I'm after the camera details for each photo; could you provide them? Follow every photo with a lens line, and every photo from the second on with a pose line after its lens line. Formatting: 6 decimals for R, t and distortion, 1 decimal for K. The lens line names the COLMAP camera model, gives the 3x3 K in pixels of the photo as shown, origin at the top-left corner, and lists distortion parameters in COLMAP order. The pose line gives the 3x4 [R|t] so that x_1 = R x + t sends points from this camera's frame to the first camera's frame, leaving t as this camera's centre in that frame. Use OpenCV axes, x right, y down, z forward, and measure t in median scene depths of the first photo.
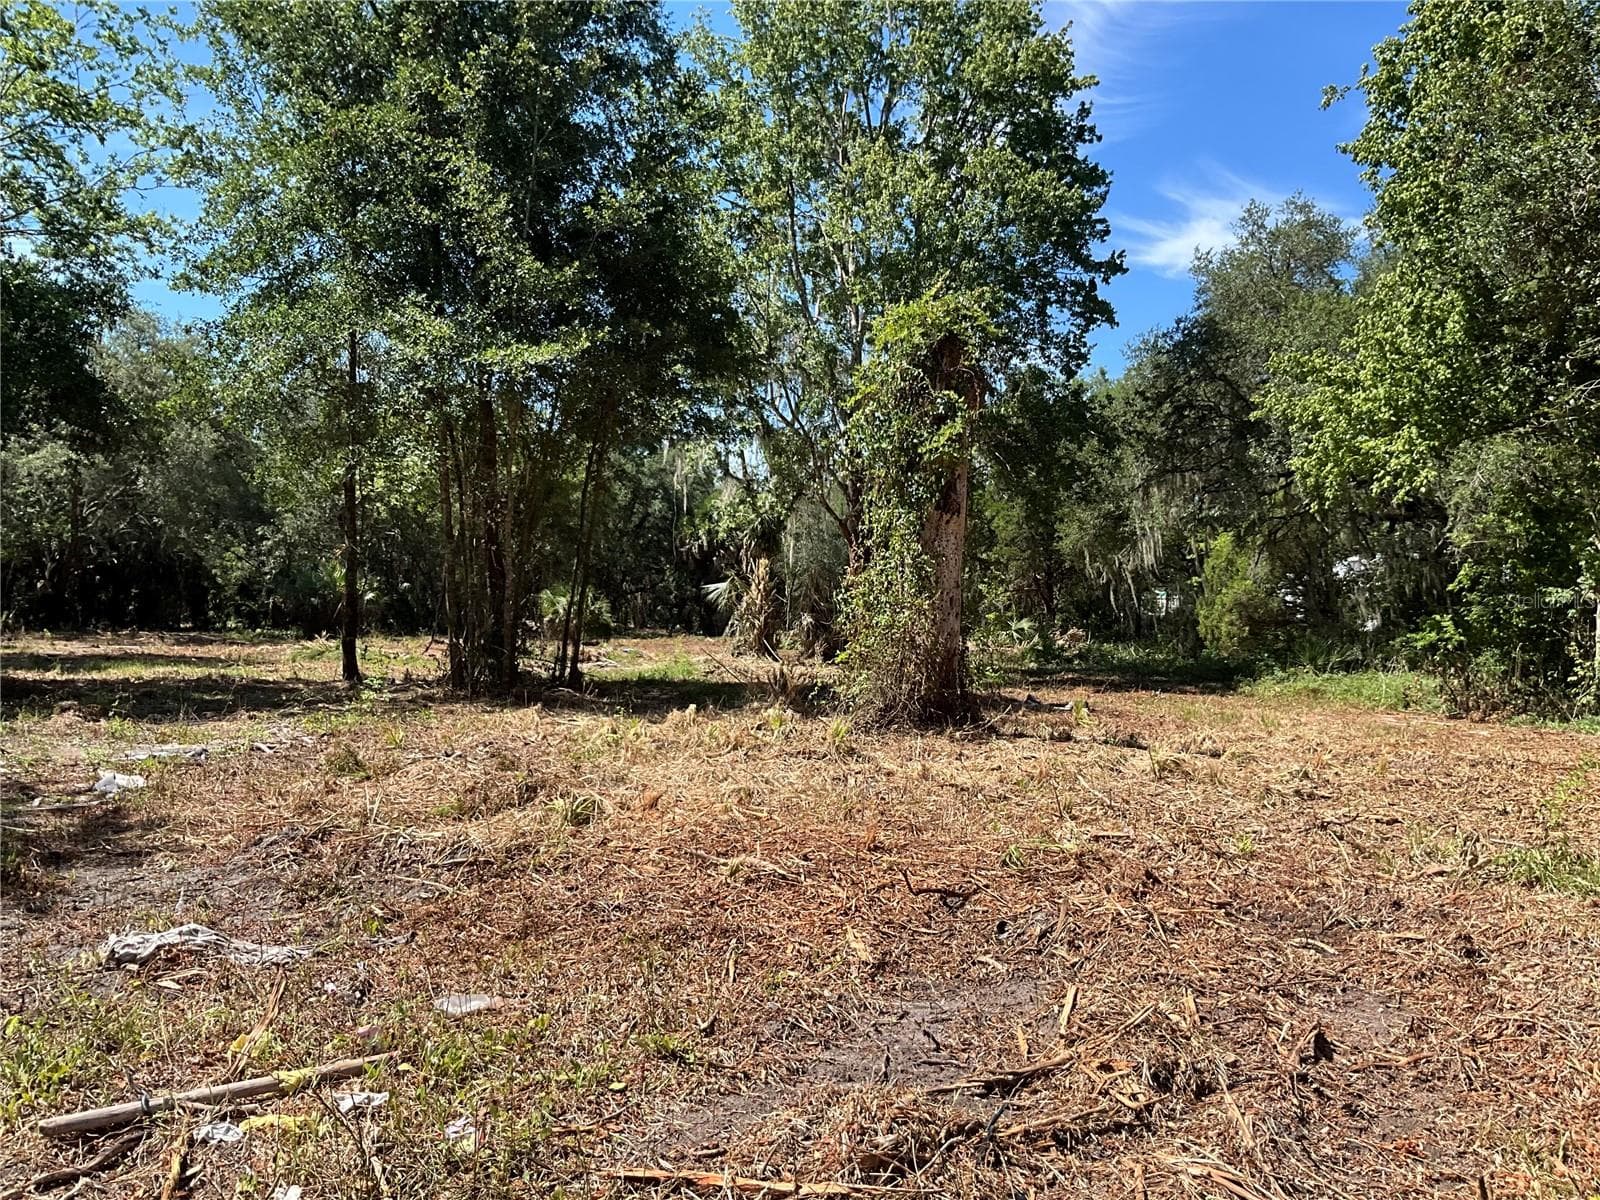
lens RADIAL K [[1333.9, 0, 799.6], [0, 1333.9, 596.2], [0, 0, 1]] dist [0.066400, -0.117938]
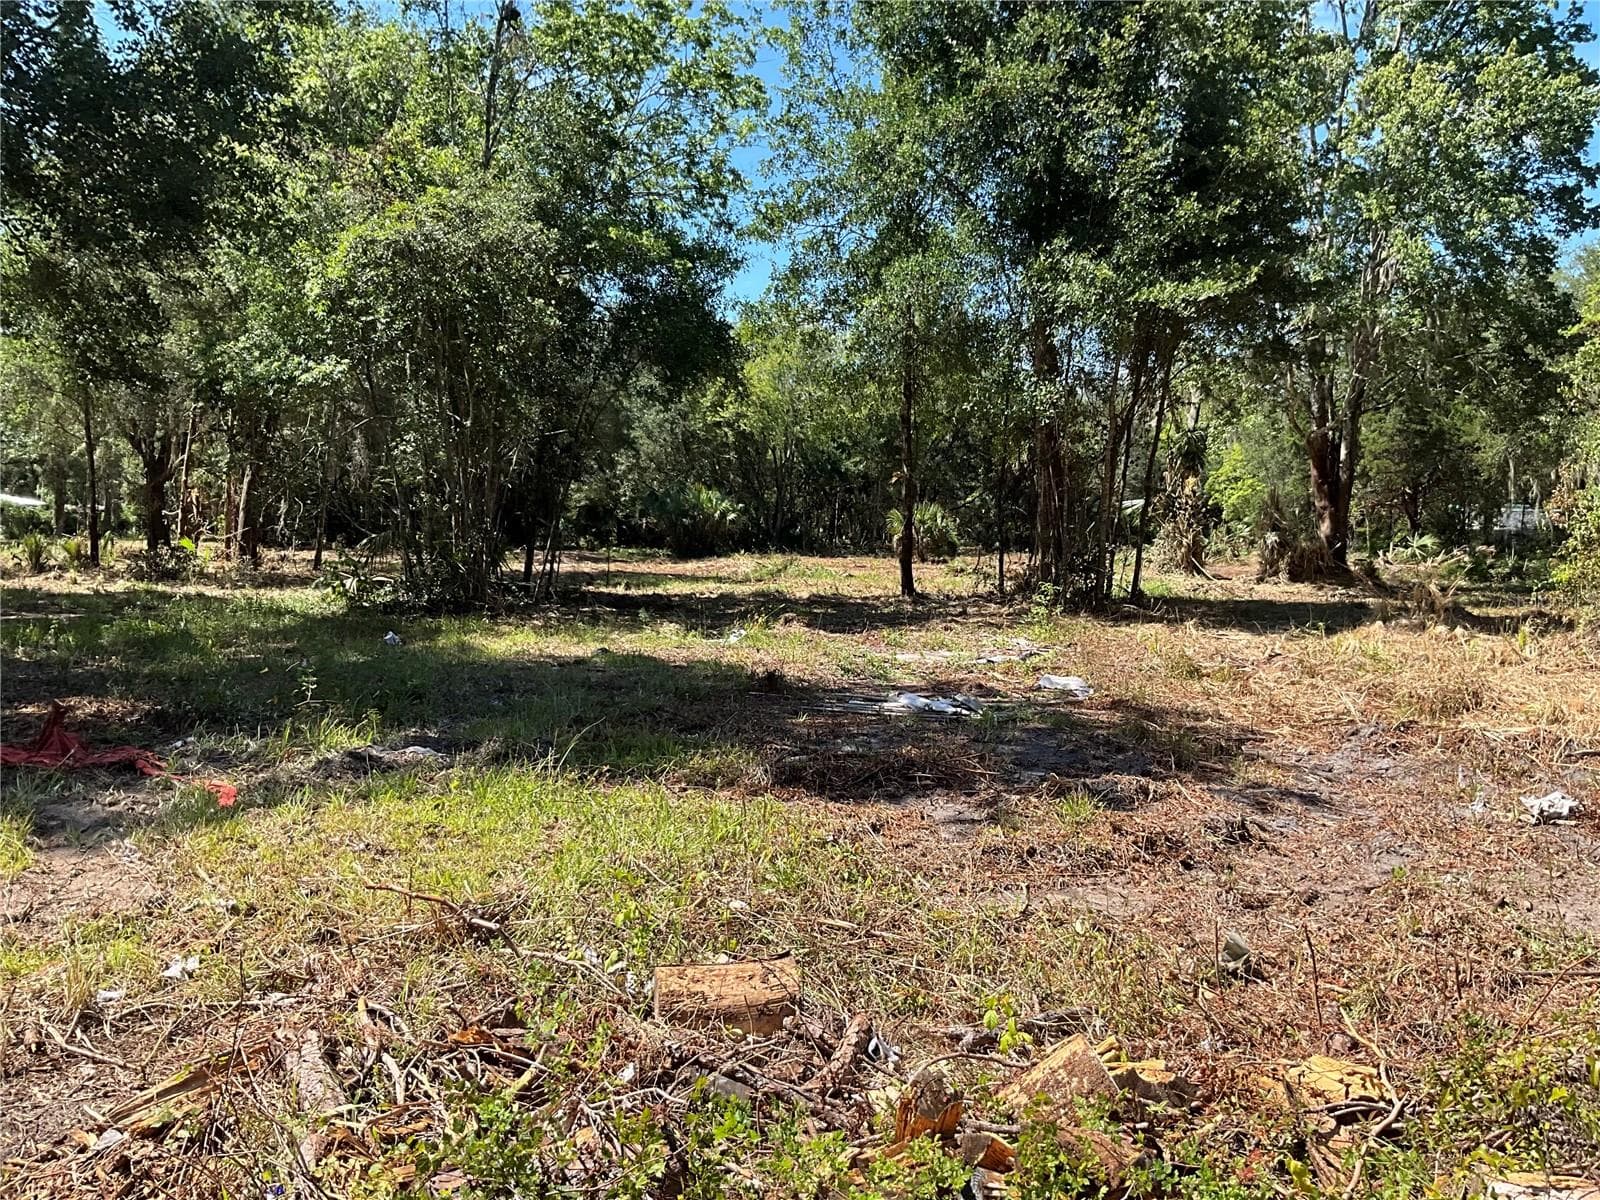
lens RADIAL K [[1333.9, 0, 798.1], [0, 1333.9, 599.1], [0, 0, 1]] dist [0.066400, -0.117938]
pose [[0.985679, 0.003188, -0.168603, -0.305100], [0.007702, 0.997927, 0.063899, -0.006843], [0.168457, -0.064283, 0.983611, -0.111289]]
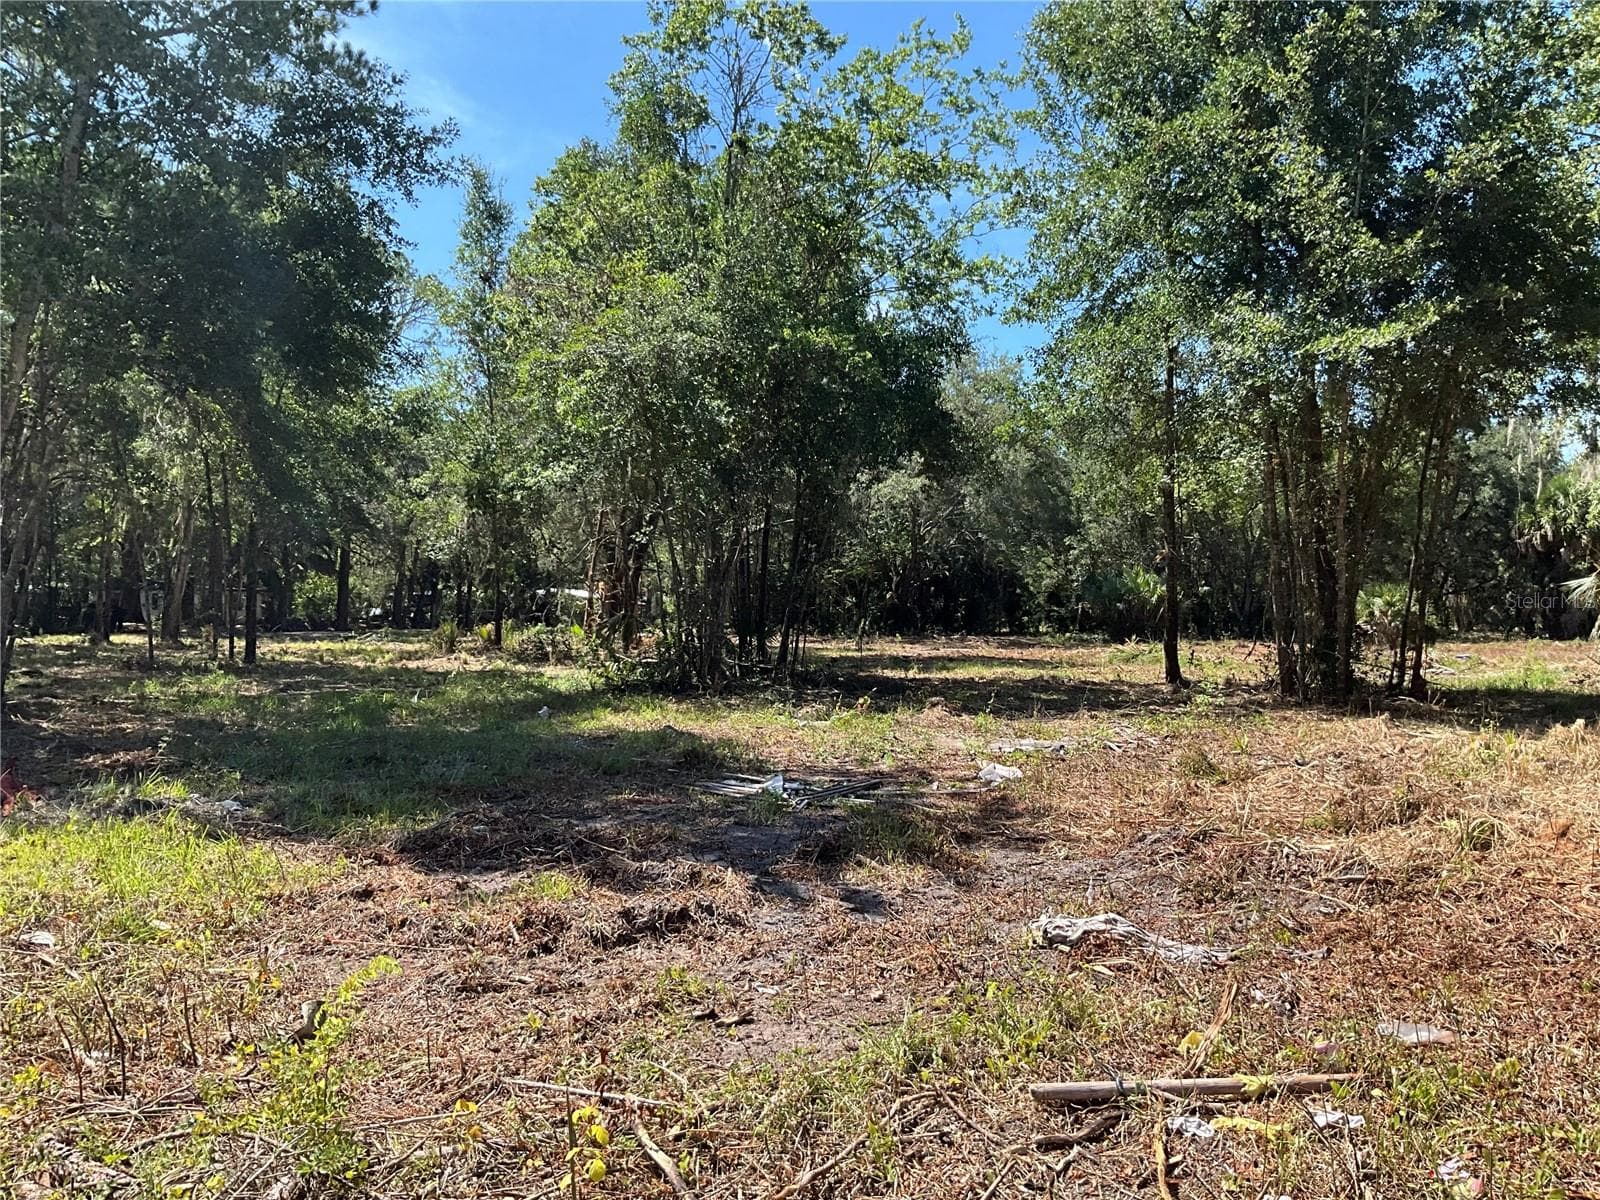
lens RADIAL K [[1333.9, 0, 799.6], [0, 1333.9, 596.2], [0, 0, 1]] dist [0.066400, -0.117938]
pose [[0.838416, -0.019341, -0.544687, -0.024178], [0.017753, 0.999809, -0.008176, -0.000109], [0.544741, -0.002815, 0.838600, -0.003873]]
